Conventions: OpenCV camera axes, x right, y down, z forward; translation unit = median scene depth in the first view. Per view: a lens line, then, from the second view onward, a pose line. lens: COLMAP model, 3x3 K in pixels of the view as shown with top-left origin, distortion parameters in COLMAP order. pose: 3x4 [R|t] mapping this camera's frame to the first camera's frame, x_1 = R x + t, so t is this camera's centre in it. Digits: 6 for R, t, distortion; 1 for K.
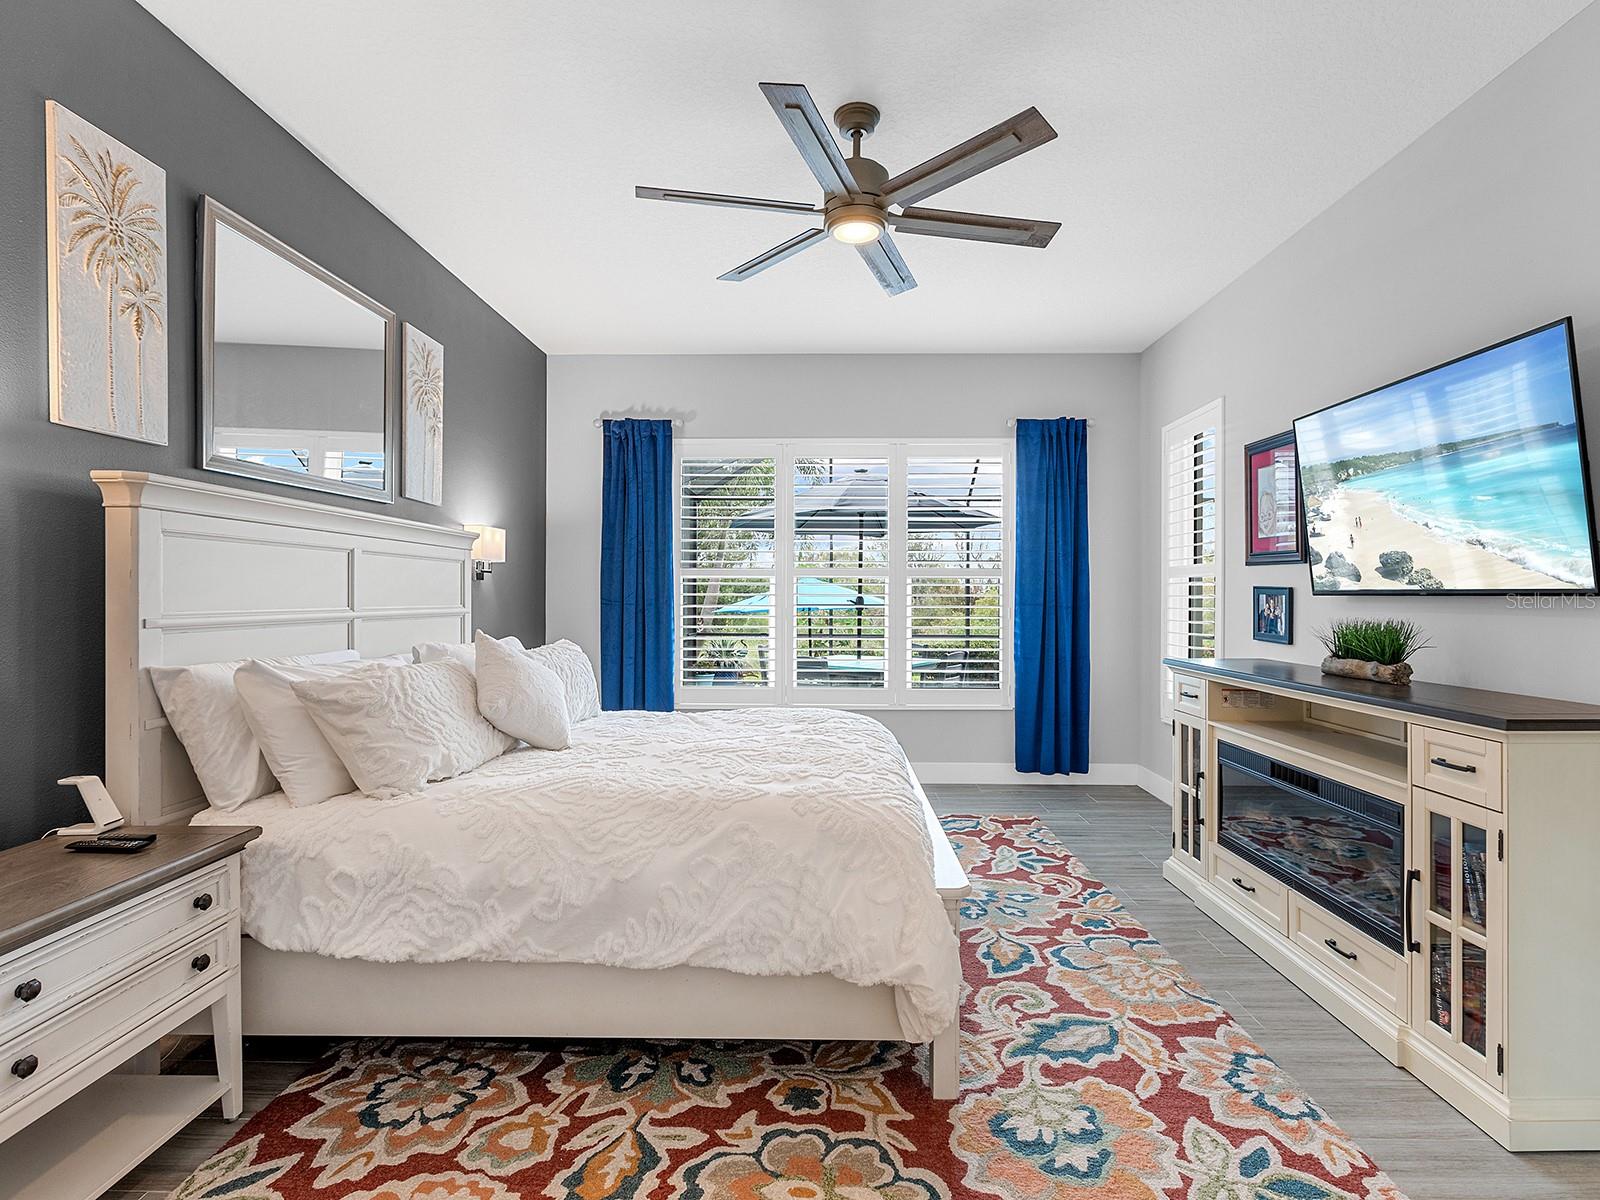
lens RADIAL K [[812.8, 0, 806.8], [0, 812.8, 603.5], [0, 0, 1]] dist [0.004578, -0.002842]
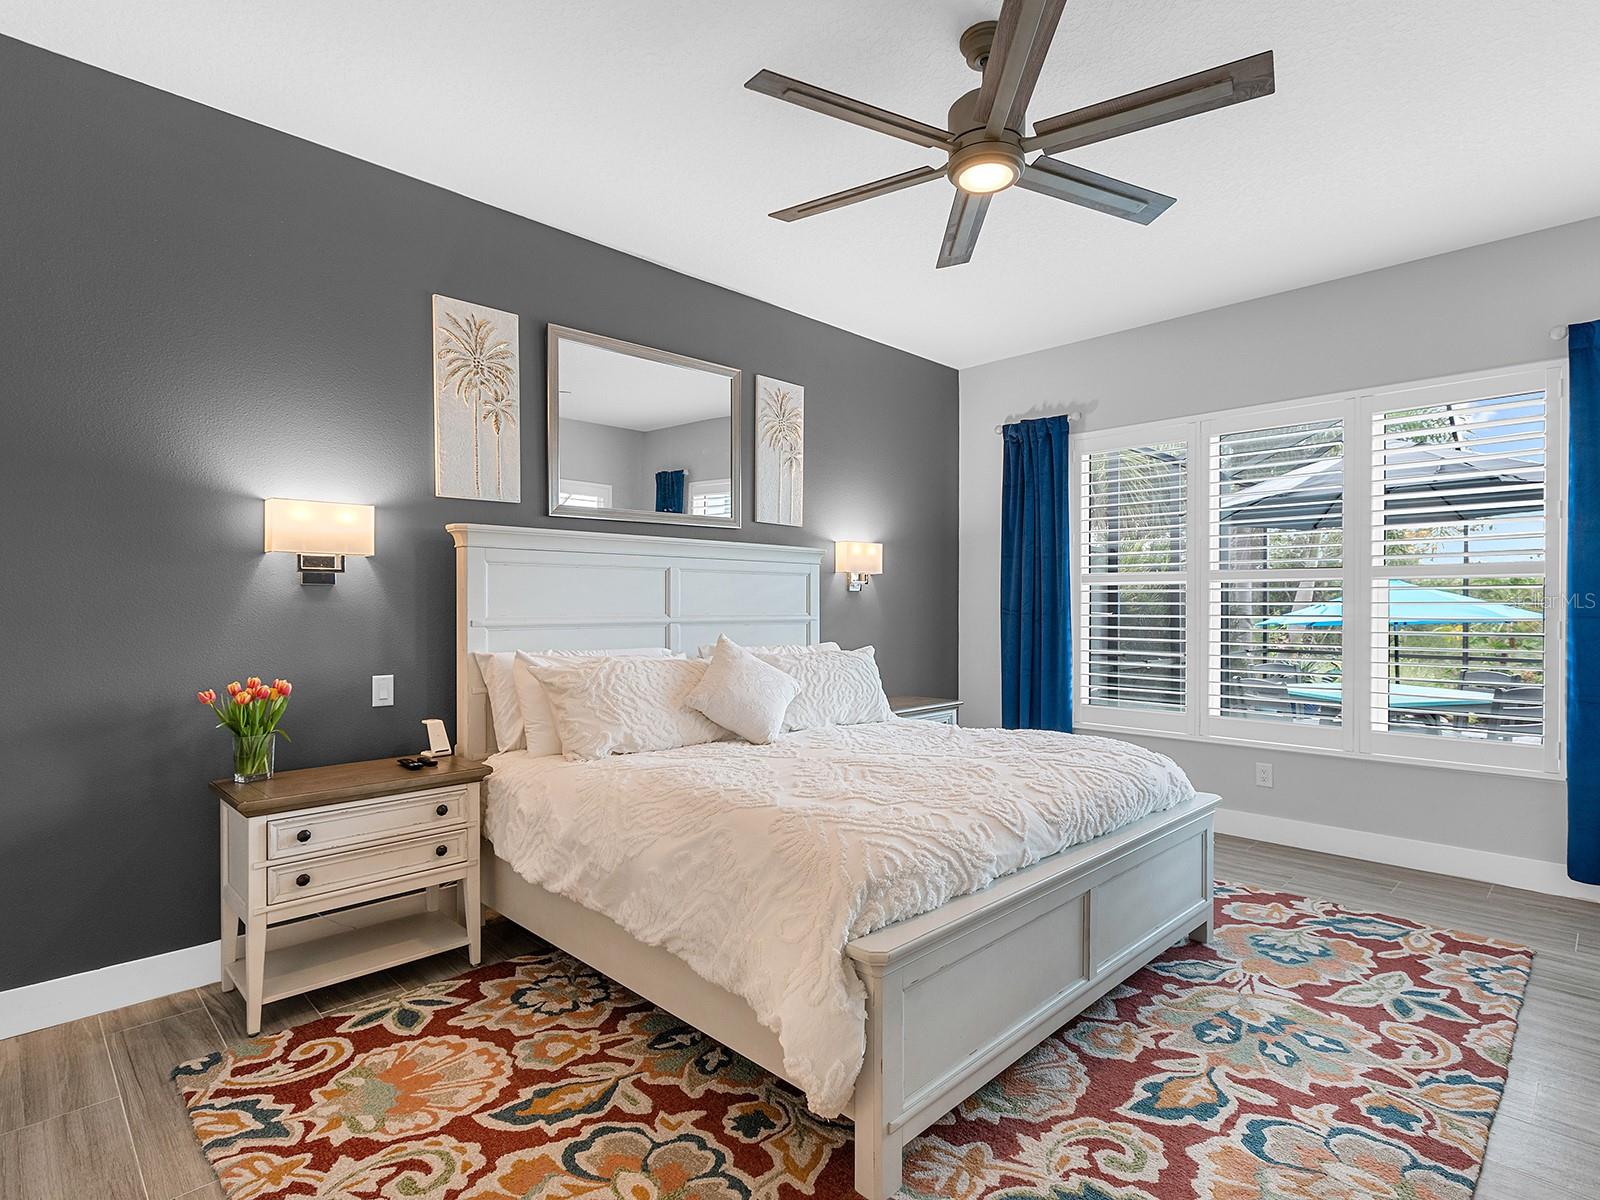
lens RADIAL K [[812.8, 0, 818.4], [0, 812.8, 617.1], [0, 0, 1]] dist [0.004578, -0.002842]
pose [[0.729201, 0.008246, -0.684250, 0.626001], [-0.004583, 0.999964, 0.007166, -0.001201], [0.684285, -0.002089, 0.729212, 0.308642]]
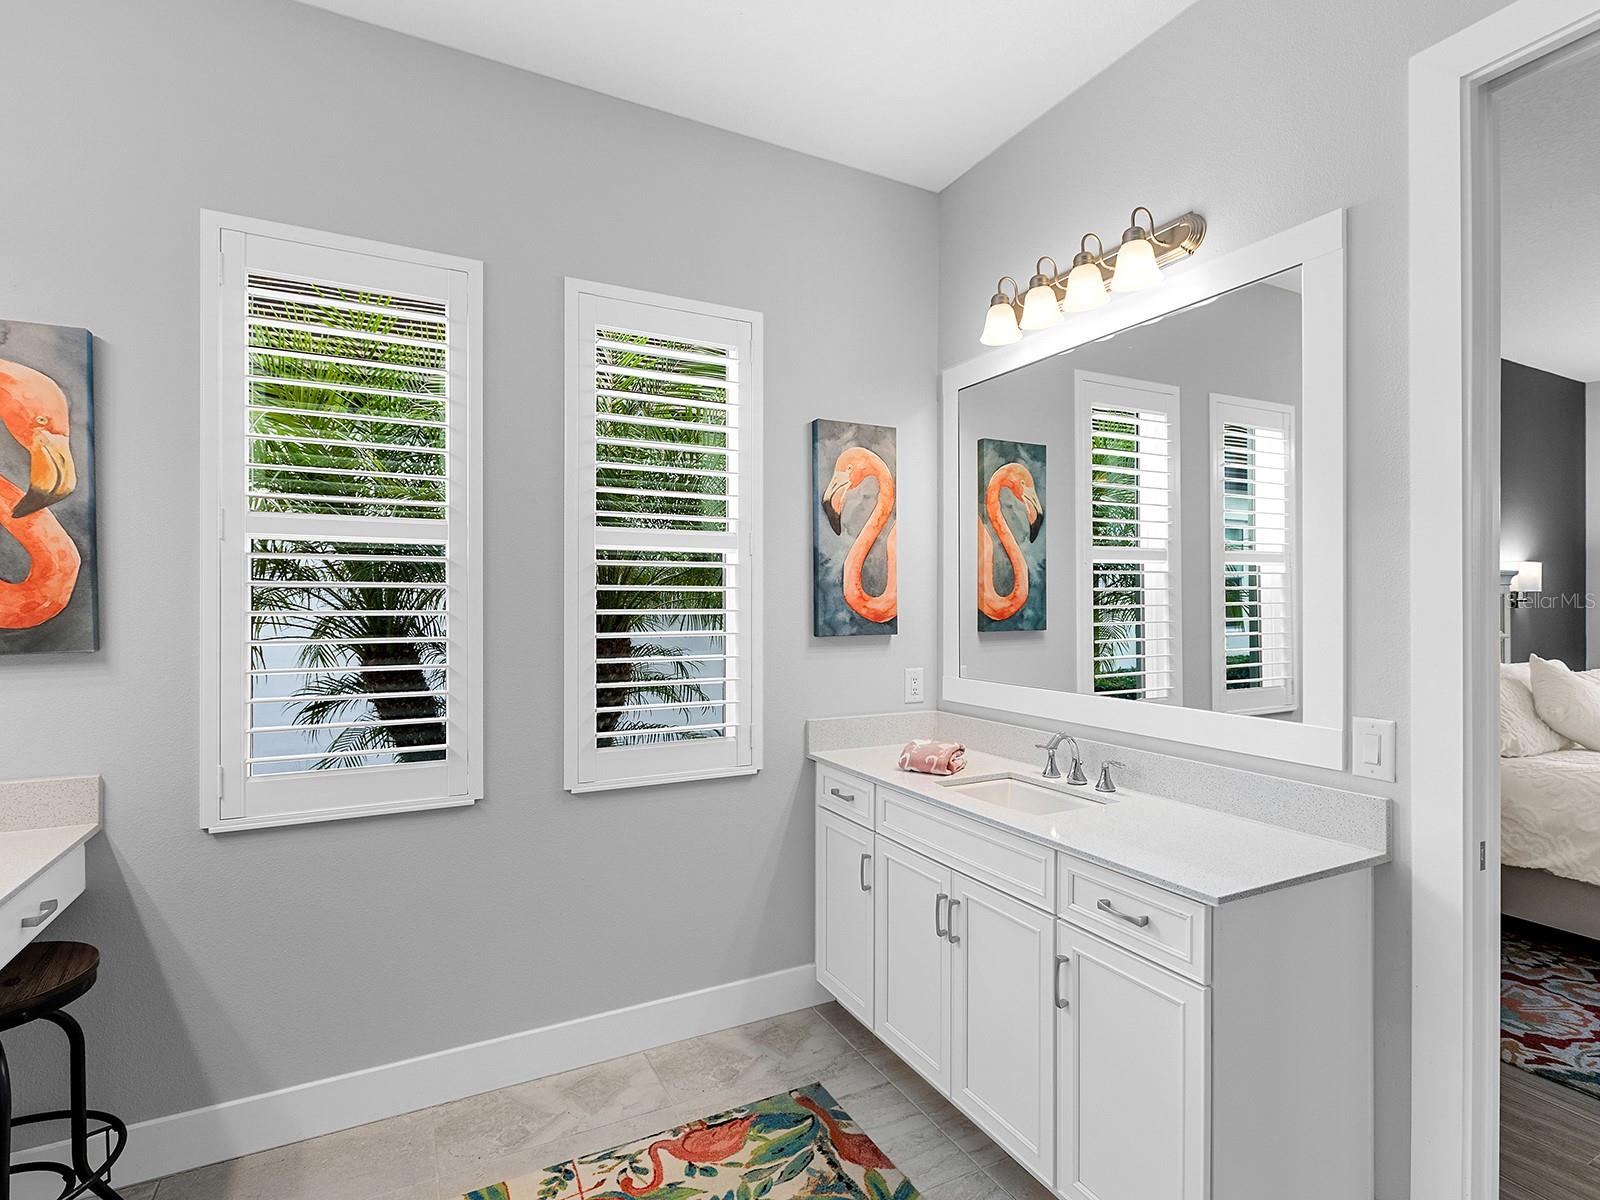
lens RADIAL K [[812.8, 0, 809.7], [0, 812.8, 598.1], [0, 0, 1]] dist [0.004578, -0.002842]
pose [[0.494301, -0.007105, -0.869262, 0.209441], [-0.004006, 0.999937, -0.010452, -0.050653], [0.869282, 0.008649, 0.494241, -0.848374]]
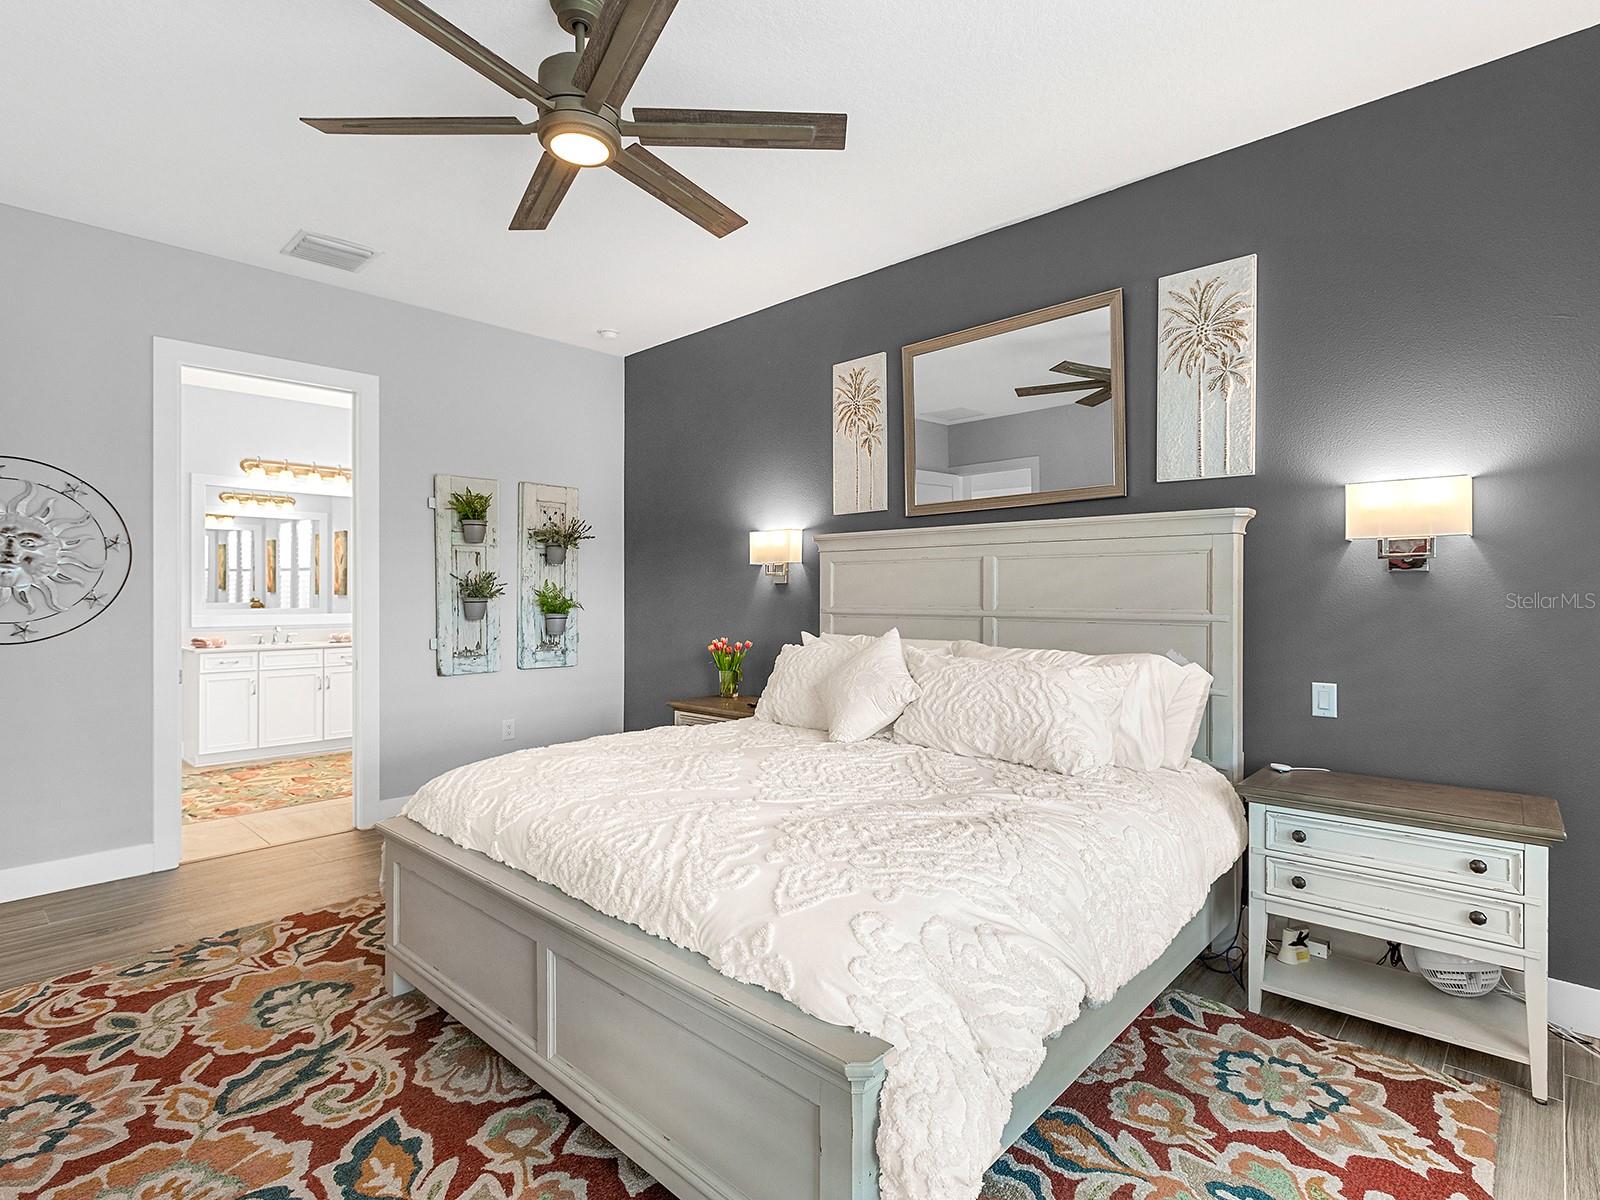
lens RADIAL K [[812.8, 0, 791.4], [0, 812.8, 577.9], [0, 0, 1]] dist [0.004578, -0.002842]
pose [[-0.670697, -0.024527, -0.741326, 0.636103], [-0.013332, 0.999690, -0.021014, -0.012039], [0.741612, -0.004210, -0.670816, 2.061195]]
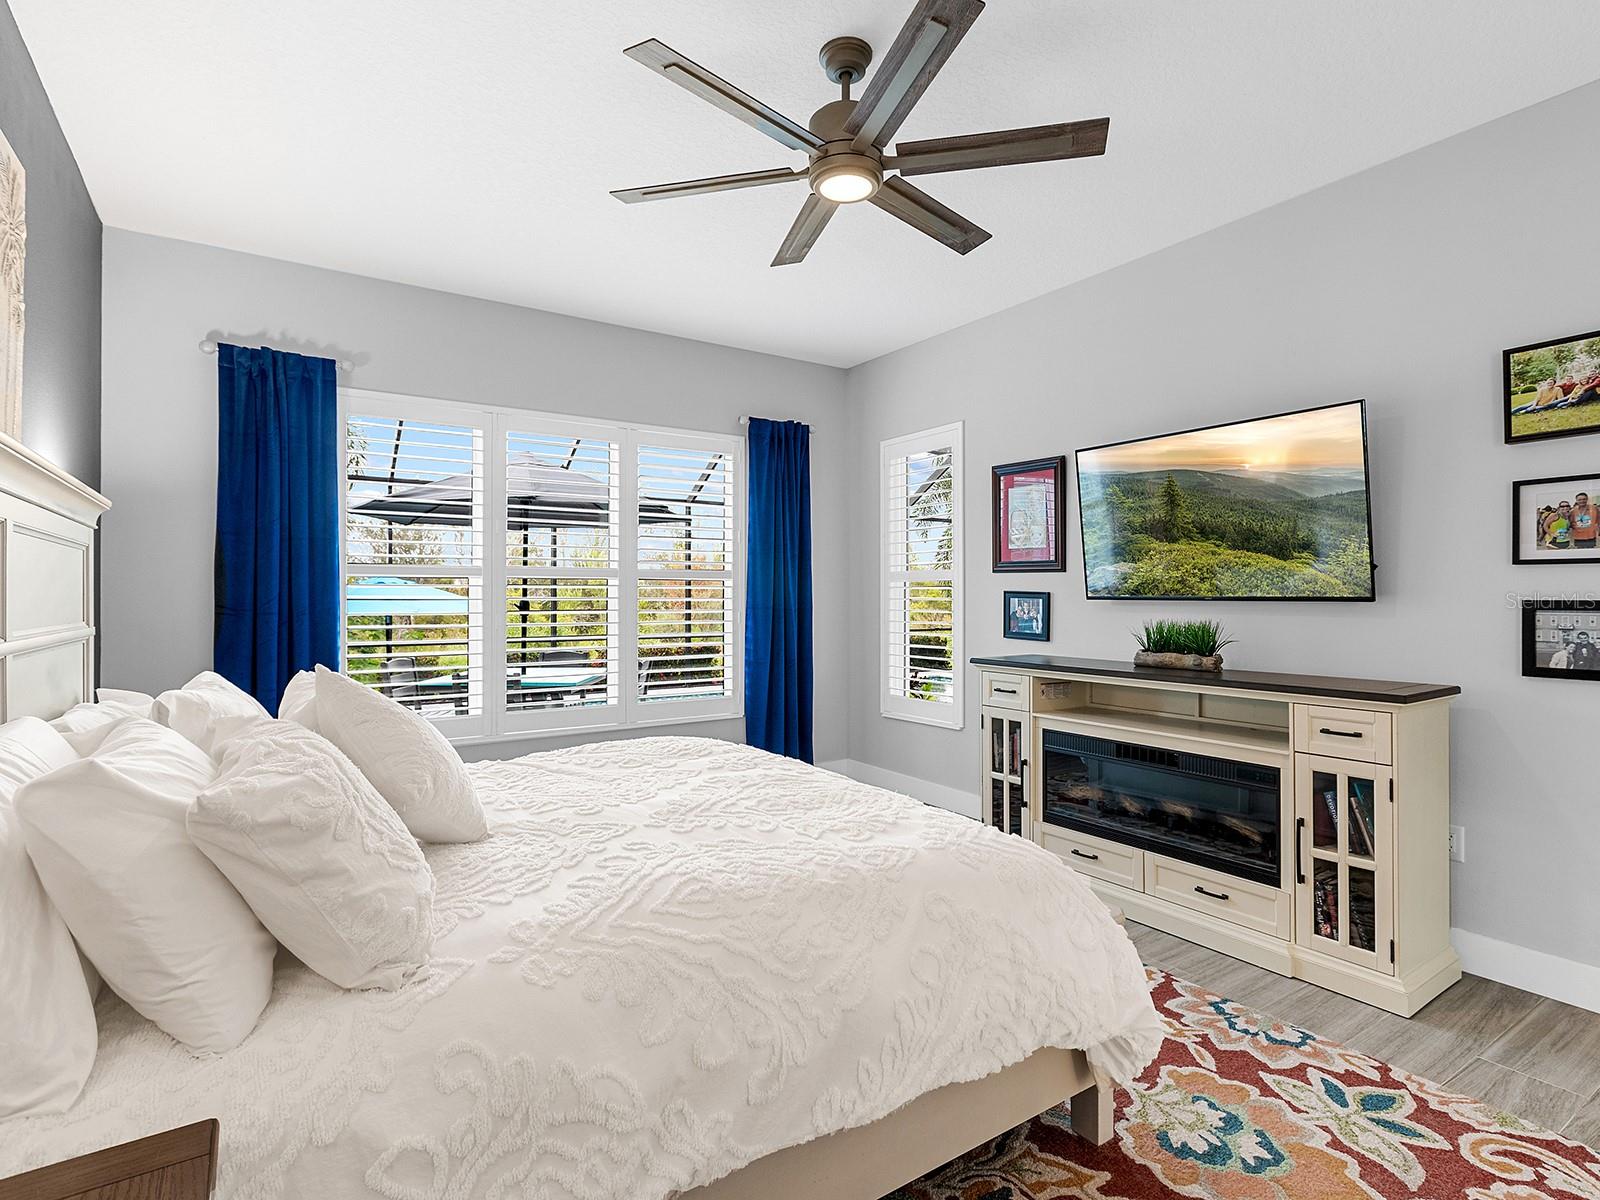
lens RADIAL K [[812.8, 0, 808.0], [0, 812.8, 610.1], [0, 0, 1]] dist [0.004578, -0.002842]
pose [[0.823041, -0.011440, 0.567867, -0.568169], [0.006773, 0.999924, 0.010328, -0.013875], [-0.567941, -0.004654, 0.823056, 0.376898]]
